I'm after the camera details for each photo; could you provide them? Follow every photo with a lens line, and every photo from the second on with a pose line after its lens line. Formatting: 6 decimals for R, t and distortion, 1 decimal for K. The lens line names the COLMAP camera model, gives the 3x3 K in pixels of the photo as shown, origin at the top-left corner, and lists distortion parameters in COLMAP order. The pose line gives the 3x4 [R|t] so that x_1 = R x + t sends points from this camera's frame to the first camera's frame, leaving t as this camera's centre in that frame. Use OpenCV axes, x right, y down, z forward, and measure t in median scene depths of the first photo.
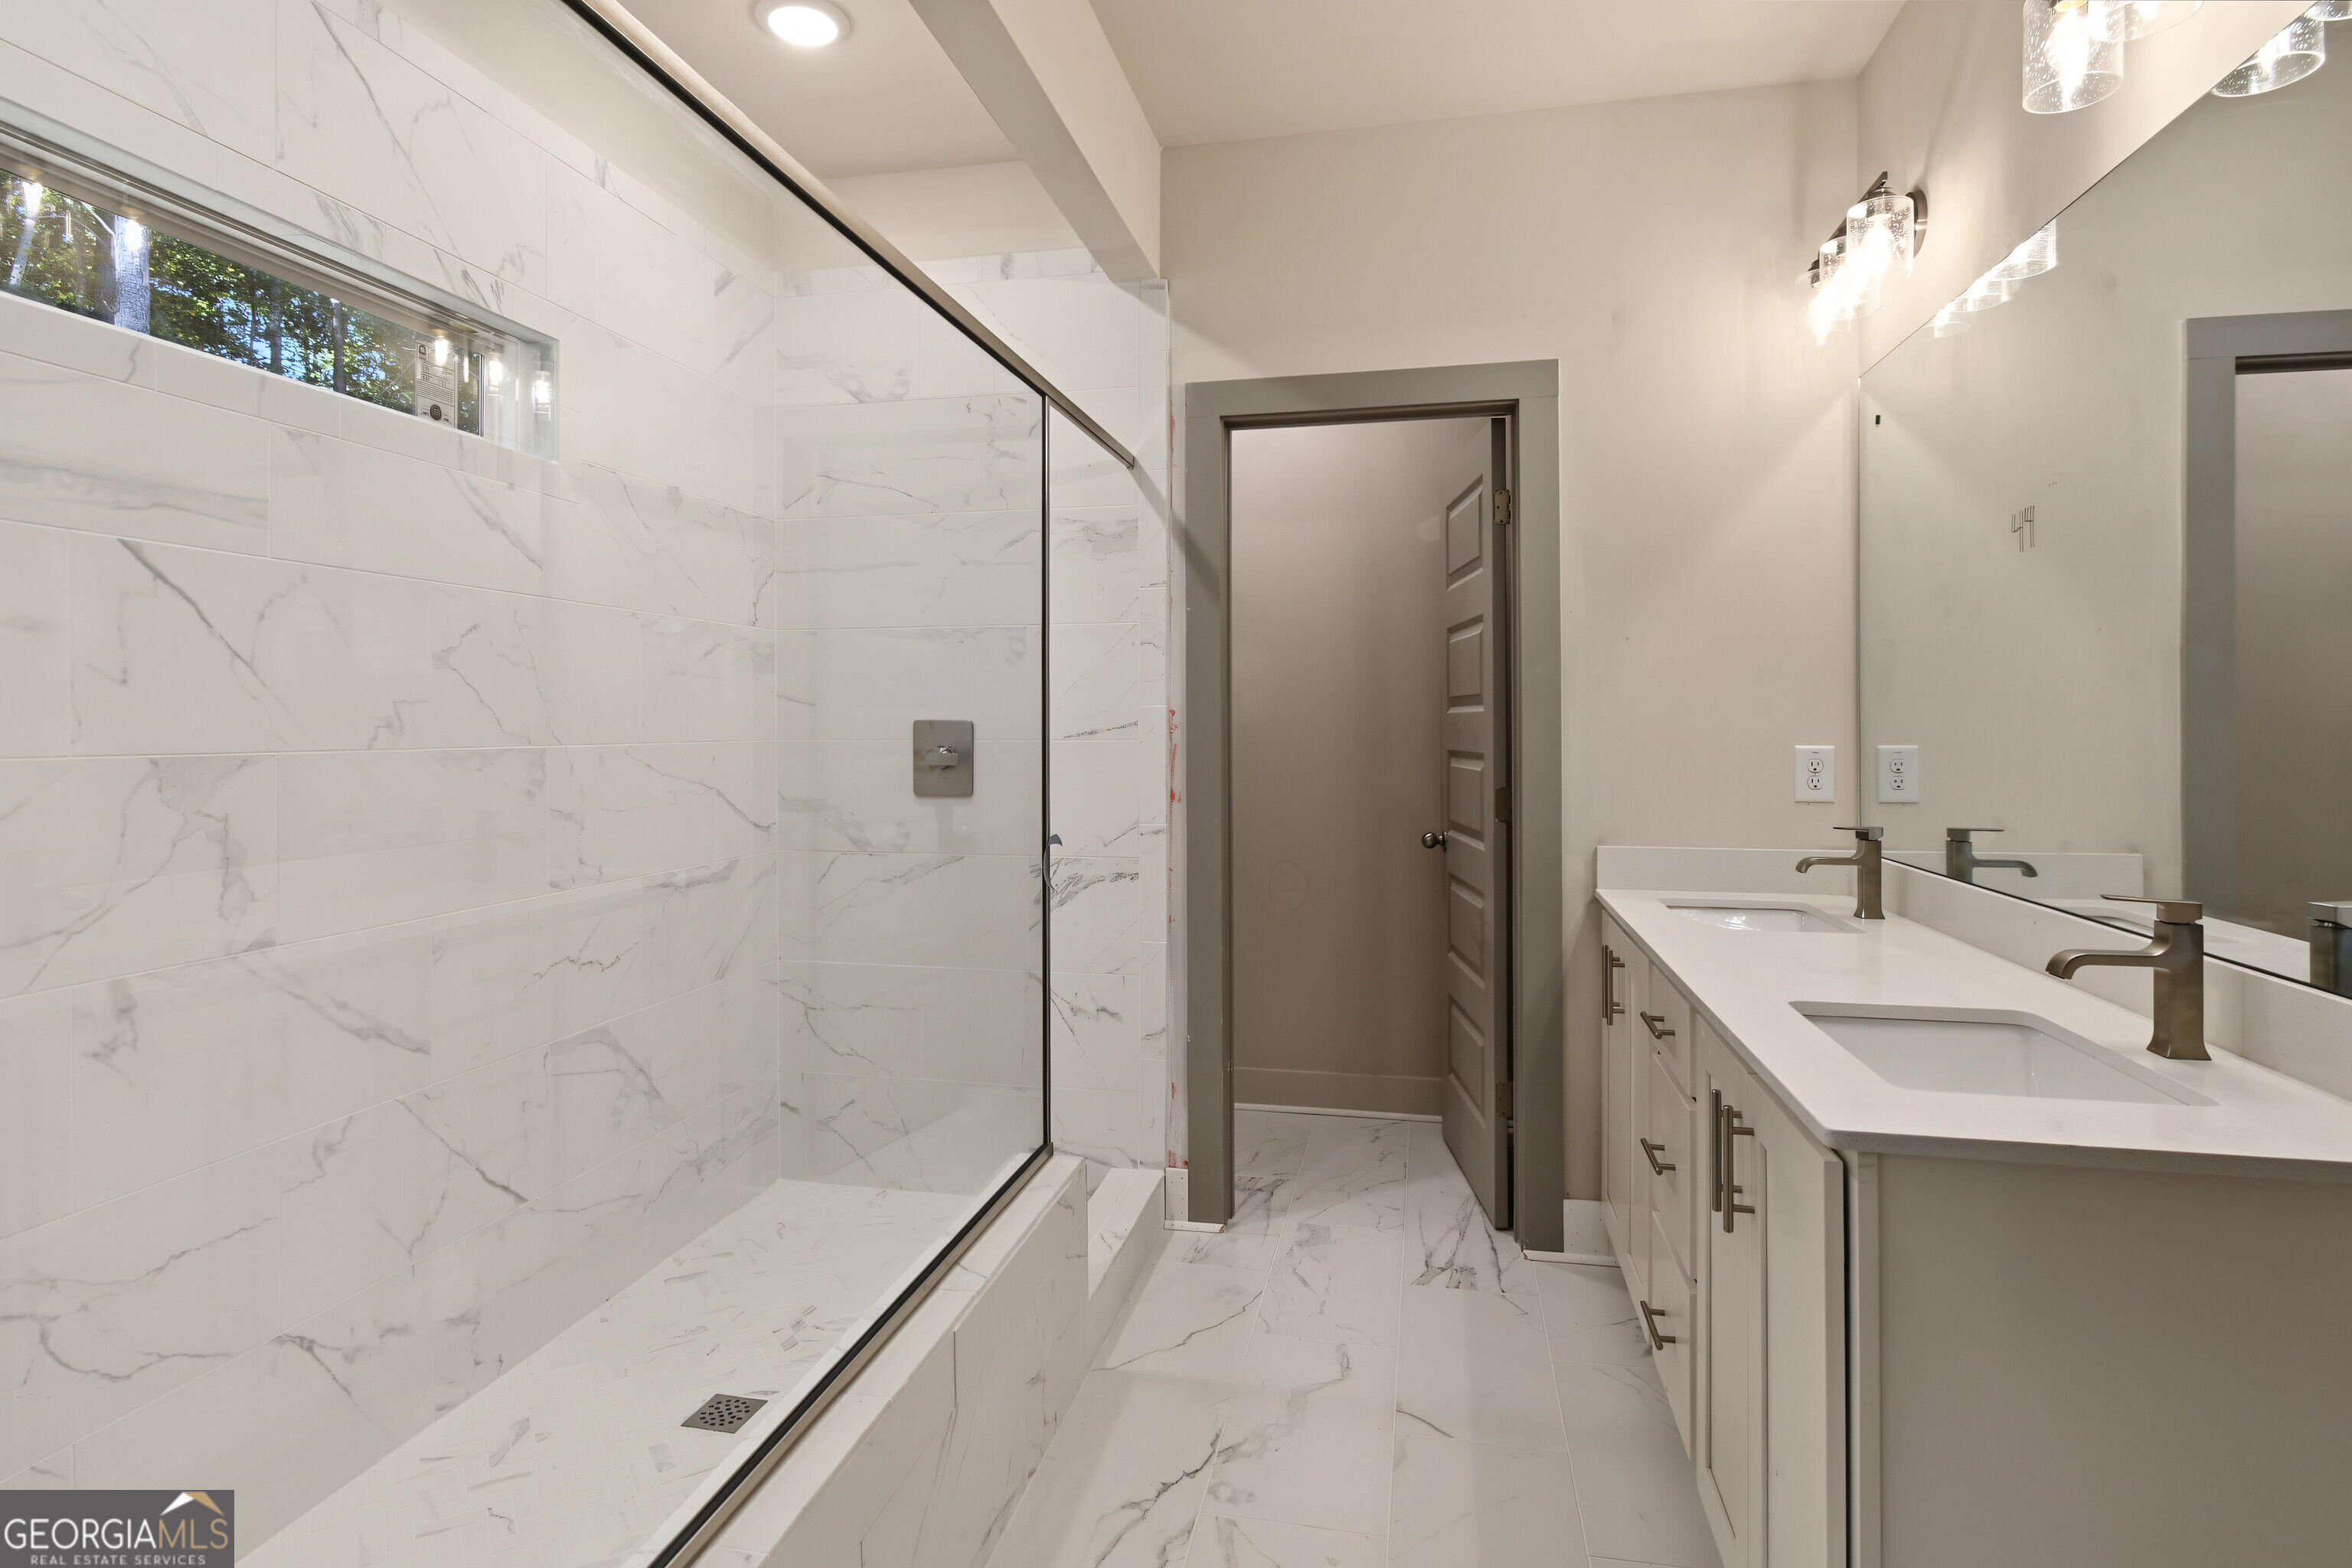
lens RADIAL K [[1241.1, 0, 1159.1], [0, 1241.1, 755.7], [0, 0, 1]] dist [0.002260, 0.000591]
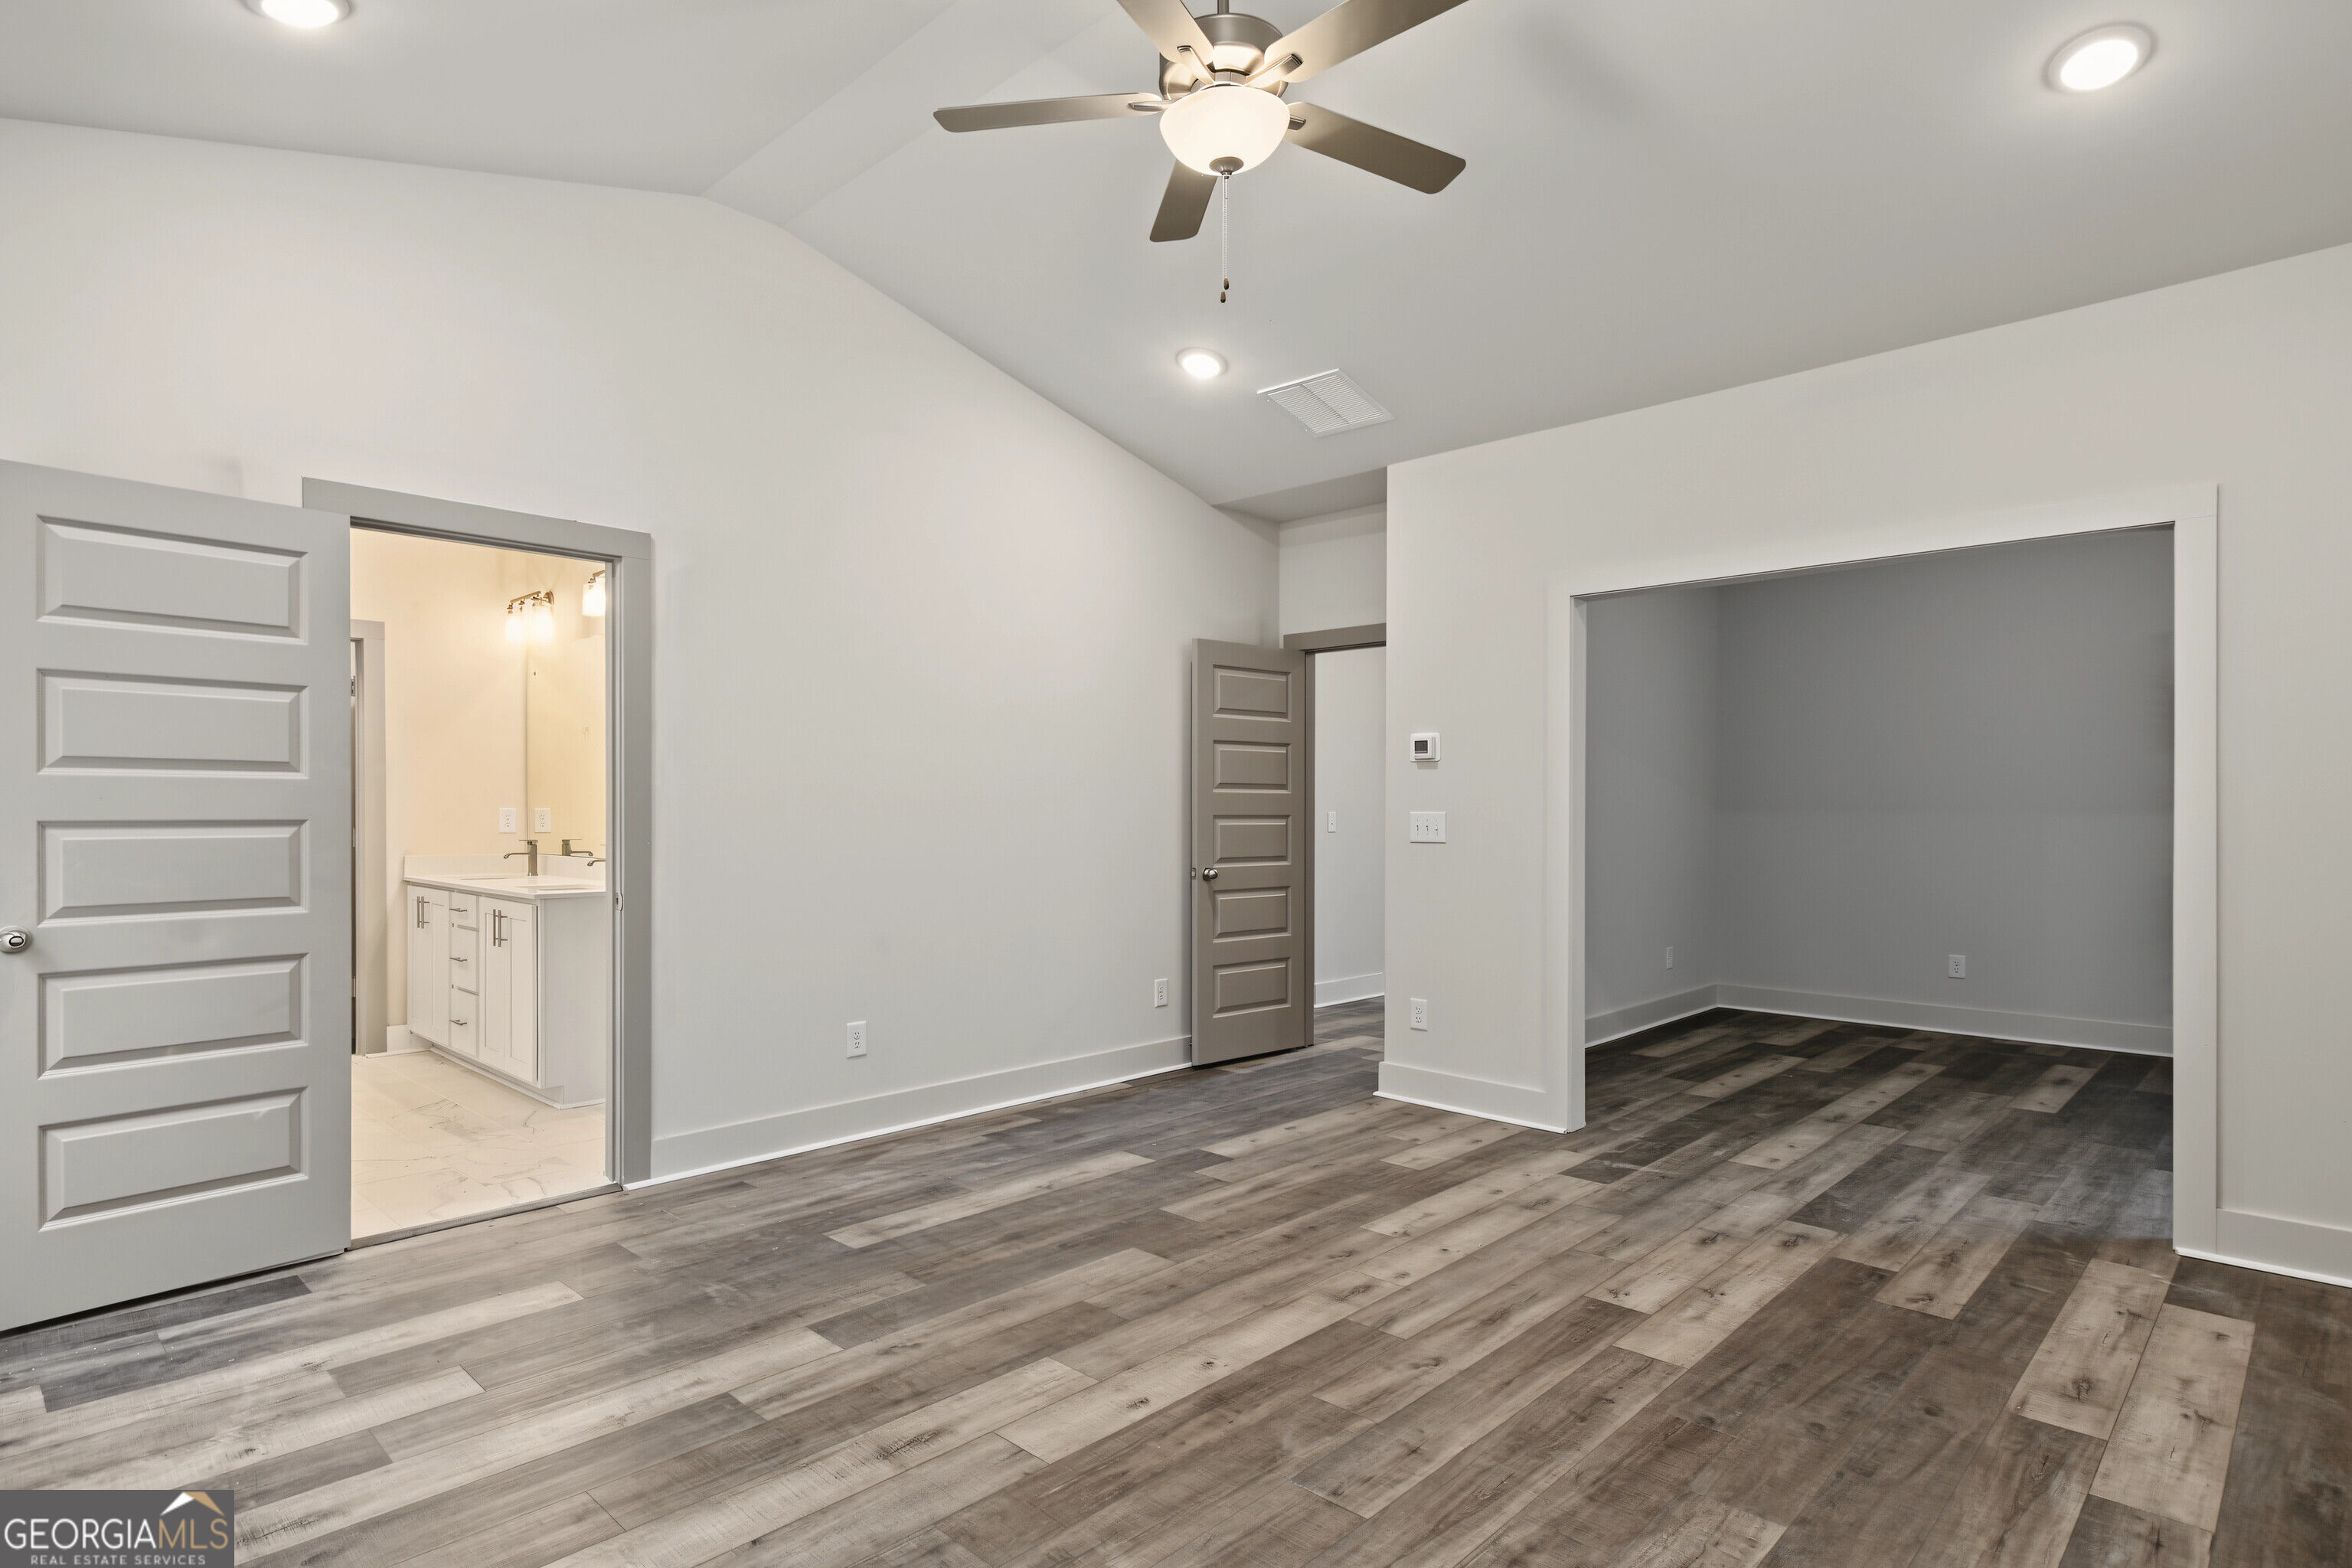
lens RADIAL K [[1230.4, 0, 1166.0], [0, 1230.4, 805.1], [0, 0, 1]] dist [0.002275, -0.003306]
pose [[0.523597, 0.011111, 0.851894, -1.027887], [0.012890, 0.999697, -0.020961, 0.067649], [-0.851869, 0.021956, 0.523295, -1.631040]]
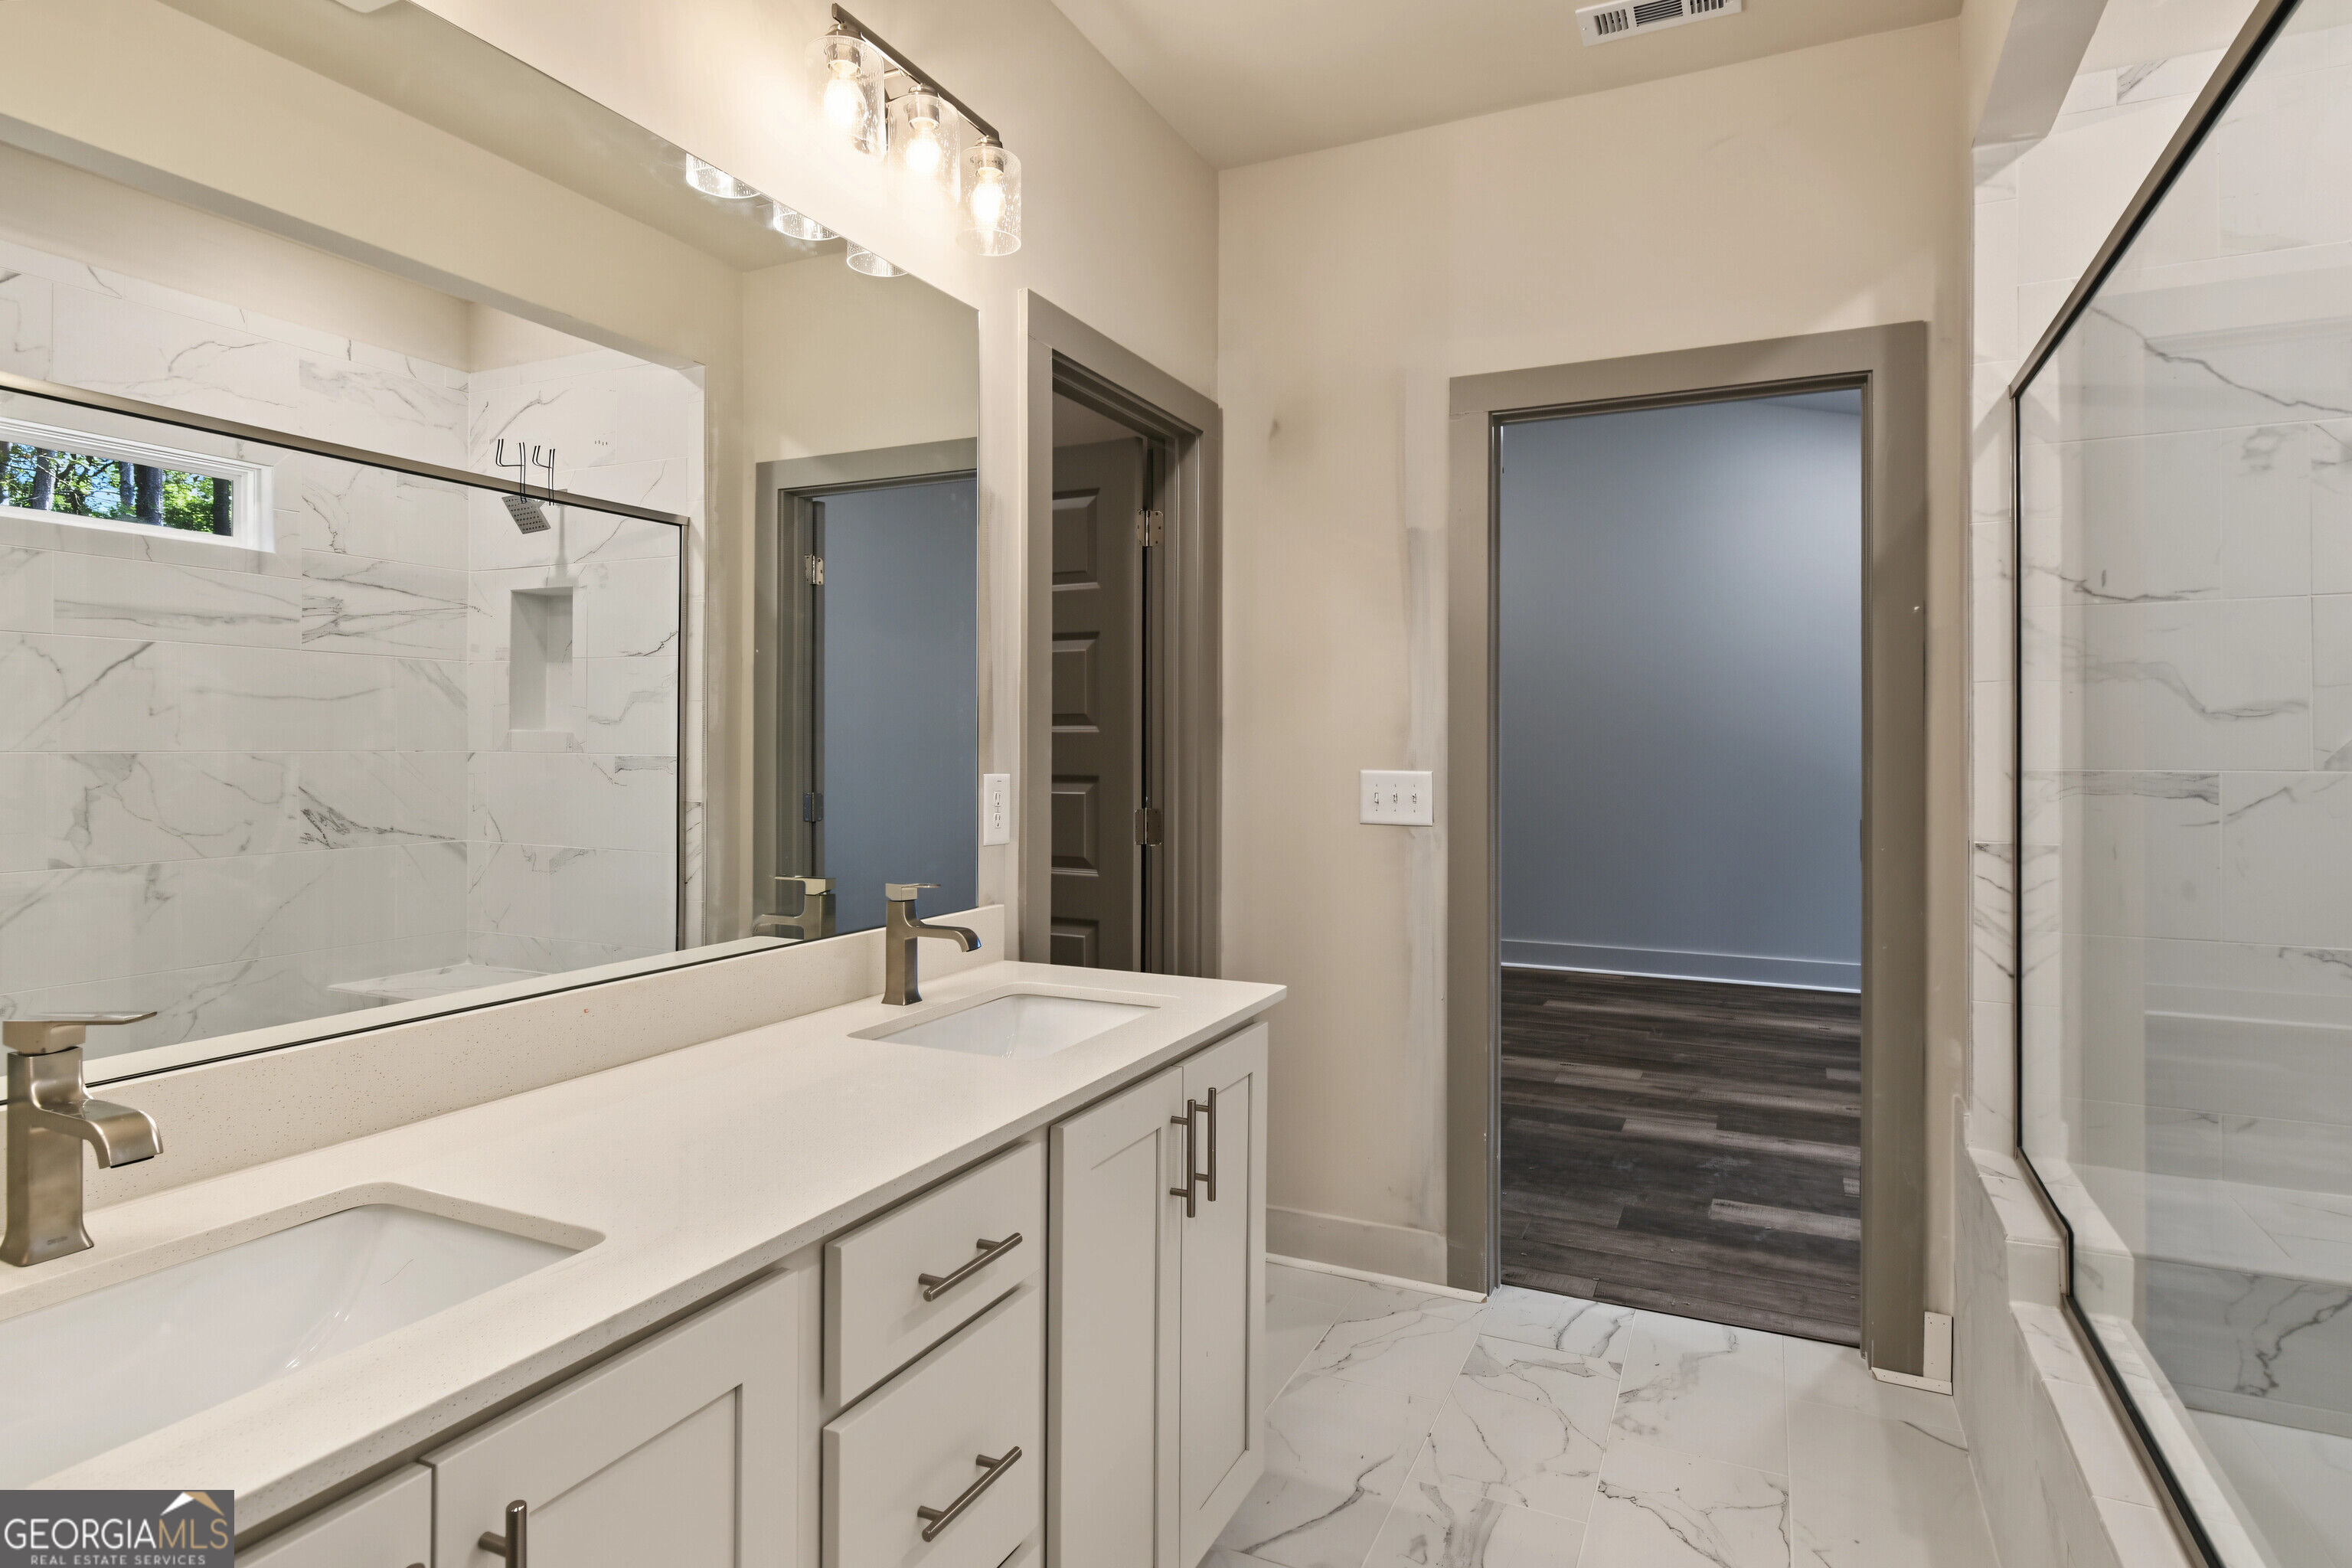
lens RADIAL K [[1260.3, 0, 1174.9], [0, 1260.3, 737.4], [0, 0, 1]] dist [0.001435, -0.000790]
pose [[-0.973585, 0.006657, 0.228230, 0.165097], [0.010412, 0.999829, 0.015253, -0.041976], [-0.228089, 0.017226, -0.973488, 1.517811]]
